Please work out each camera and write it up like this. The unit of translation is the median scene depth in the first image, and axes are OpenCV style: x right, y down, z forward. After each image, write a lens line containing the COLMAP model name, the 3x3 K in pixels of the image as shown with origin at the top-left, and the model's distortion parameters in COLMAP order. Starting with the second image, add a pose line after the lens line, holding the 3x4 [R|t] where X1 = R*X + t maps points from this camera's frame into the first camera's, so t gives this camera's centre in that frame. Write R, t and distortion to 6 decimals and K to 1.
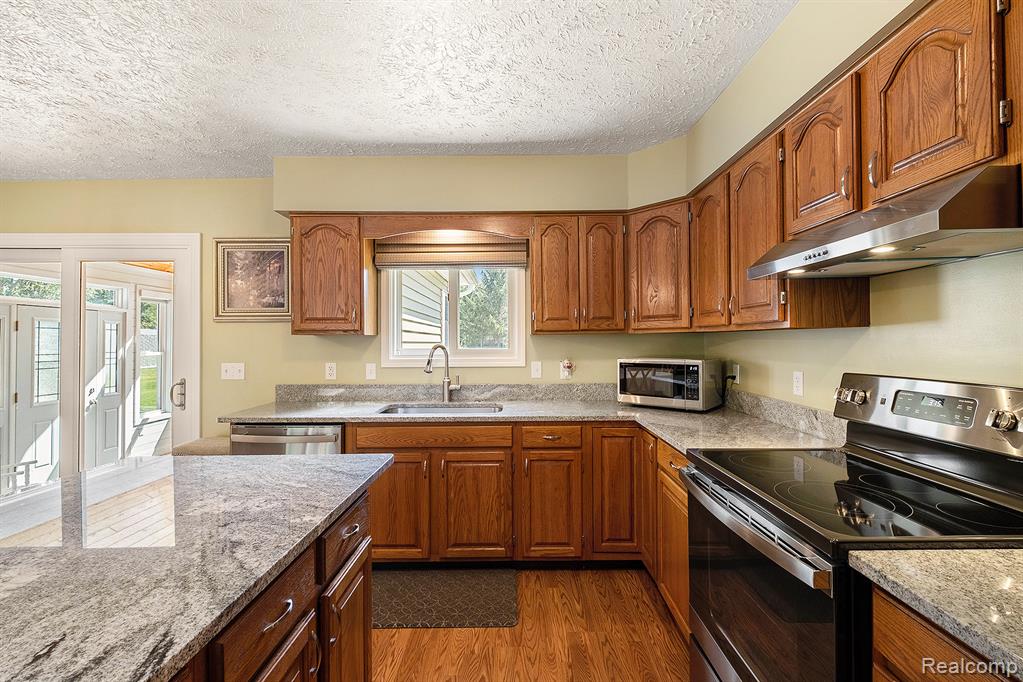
lens RADIAL K [[447.7, 0, 511.4], [0, 447.7, 336.1], [0, 0, 1]] dist [-0.001133, 0.000086]
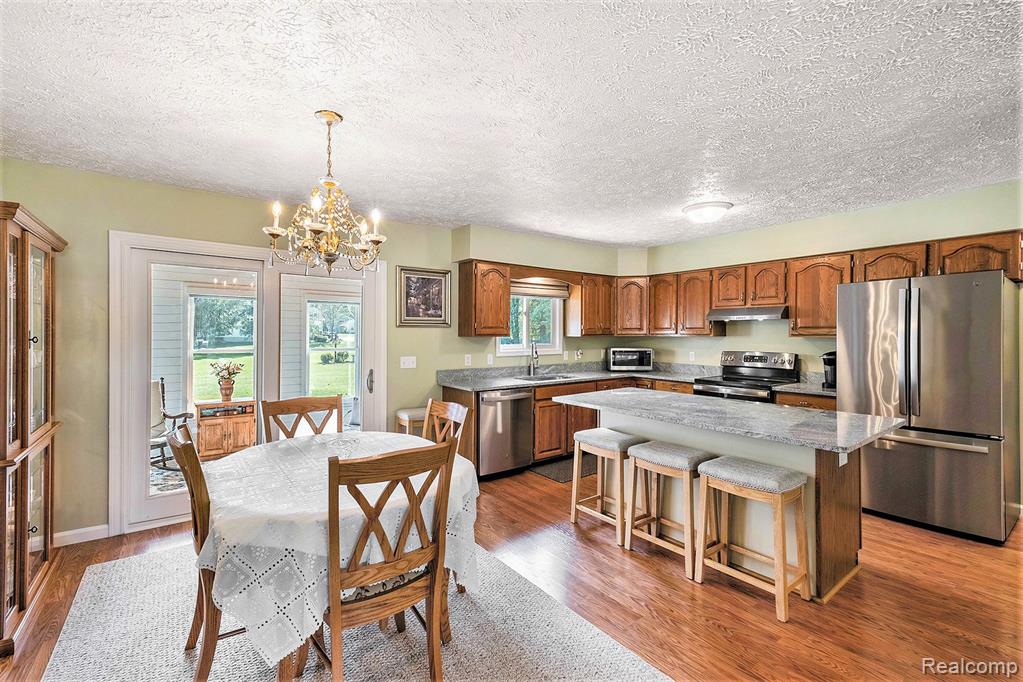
lens RADIAL K [[447.7, 0, 511.4], [0, 447.7, 336.1], [0, 0, 1]] dist [-0.001133, 0.000086]
pose [[0.800116, 0.001319, 0.599844, -1.206208], [-0.010272, 0.999881, 0.011503, -0.022960], [-0.599757, -0.015365, 0.800034, -0.314520]]
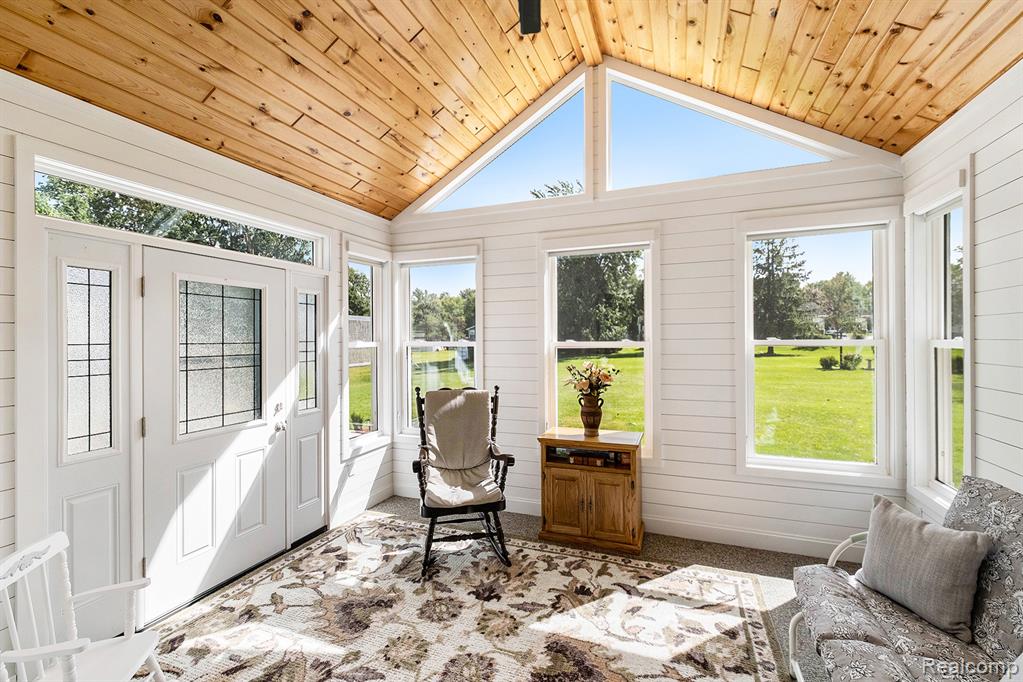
lens RADIAL K [[447.7, 0, 511.4], [0, 447.7, 336.1], [0, 0, 1]] dist [-0.001133, 0.000086]
pose [[0.931842, -0.007314, -0.362789, -0.790761], [0.011095, 0.999904, 0.008341, 0.050664], [0.362693, -0.011798, 0.931834, 1.011090]]
